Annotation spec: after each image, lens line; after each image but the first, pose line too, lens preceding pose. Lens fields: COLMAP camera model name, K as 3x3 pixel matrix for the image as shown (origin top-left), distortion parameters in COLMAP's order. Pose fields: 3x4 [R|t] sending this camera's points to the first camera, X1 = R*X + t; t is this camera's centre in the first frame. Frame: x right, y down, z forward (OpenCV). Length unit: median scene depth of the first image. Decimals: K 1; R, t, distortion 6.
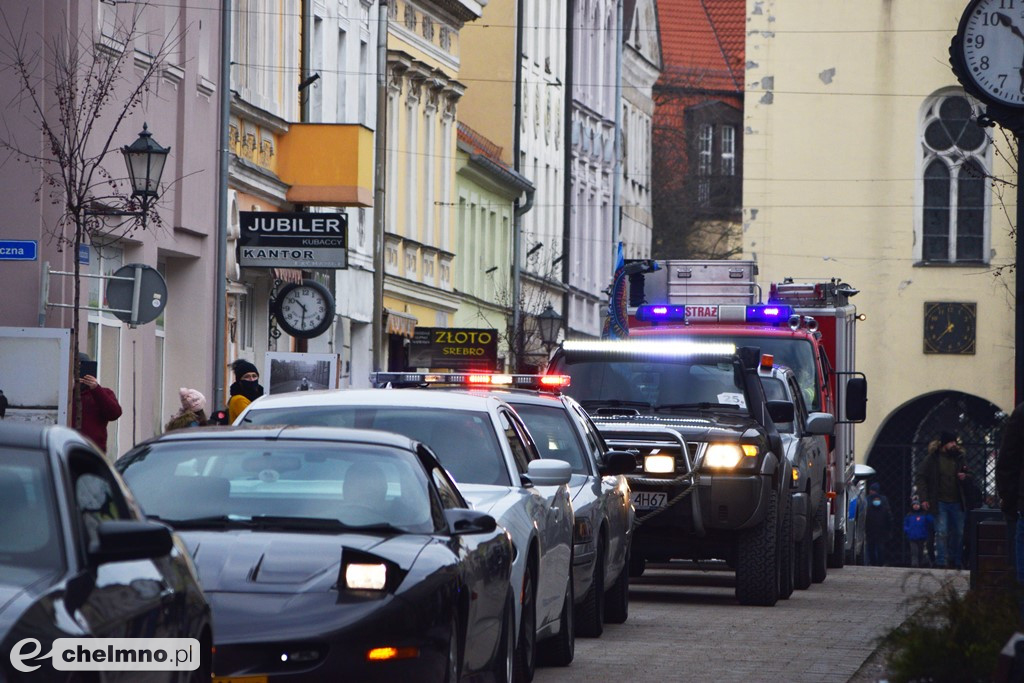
lens RADIAL K [[6058.6, 0, 512.3], [0, 6058.6, 296.2], [0, 0, 1]] dist [1.988566, -2.026628]
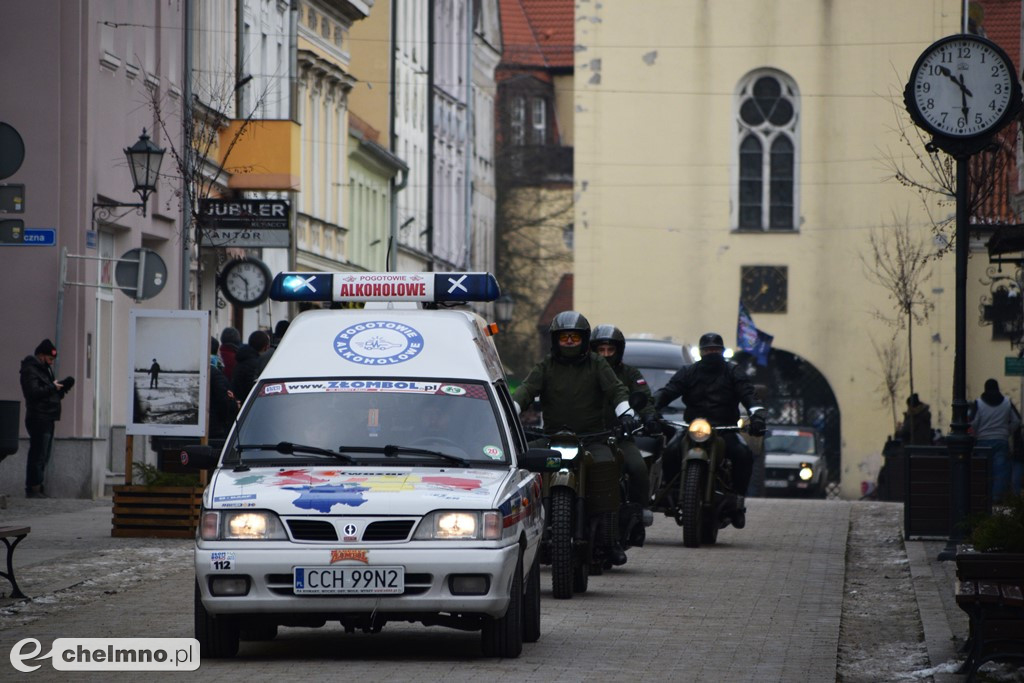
lens RADIAL K [[6058.6, 0, 512.3], [0, 6058.6, 296.2], [0, 0, 1]] dist [1.988566, -2.026628]
pose [[0.999111, -0.008317, 0.041330, -0.025195], [0.008014, 0.999940, 0.007508, -0.002785], [-0.041390, -0.007170, 0.999117, -0.114602]]
